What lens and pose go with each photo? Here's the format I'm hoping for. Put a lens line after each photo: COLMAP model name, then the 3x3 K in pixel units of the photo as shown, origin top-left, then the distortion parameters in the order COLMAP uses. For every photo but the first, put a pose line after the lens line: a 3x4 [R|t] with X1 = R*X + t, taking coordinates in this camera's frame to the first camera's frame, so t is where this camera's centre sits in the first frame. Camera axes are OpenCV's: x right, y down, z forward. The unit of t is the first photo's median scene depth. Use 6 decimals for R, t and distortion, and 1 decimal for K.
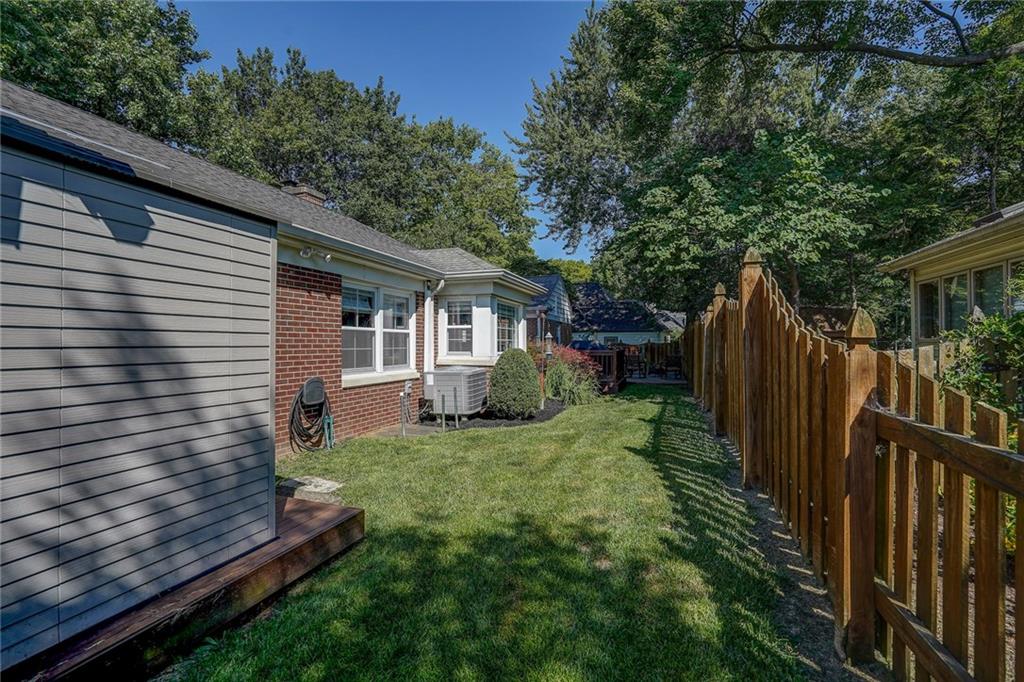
lens RADIAL K [[475.4, 0, 510.2], [0, 475.4, 339.0], [0, 0, 1]] dist [-0.016178, 0.004374]
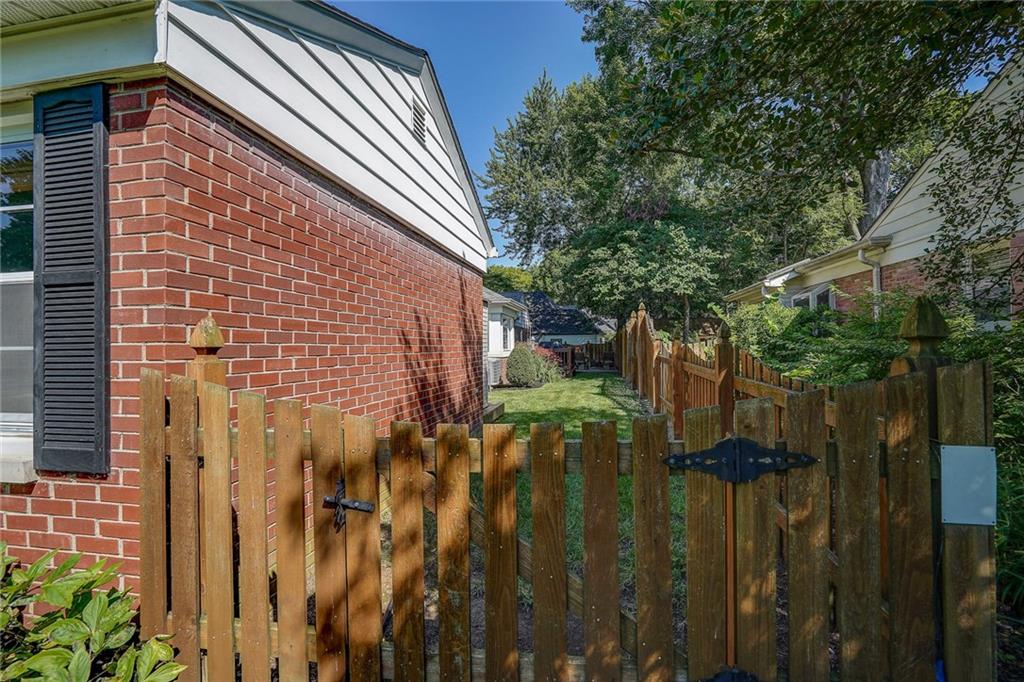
lens RADIAL K [[475.4, 0, 508.2], [0, 475.4, 342.9], [0, 0, 1]] dist [-0.016178, 0.004374]
pose [[0.991567, -0.007563, 0.129374, -0.136337], [0.007143, 0.999968, 0.003713, 0.000531], [-0.129398, -0.002758, 0.991589, -0.368441]]
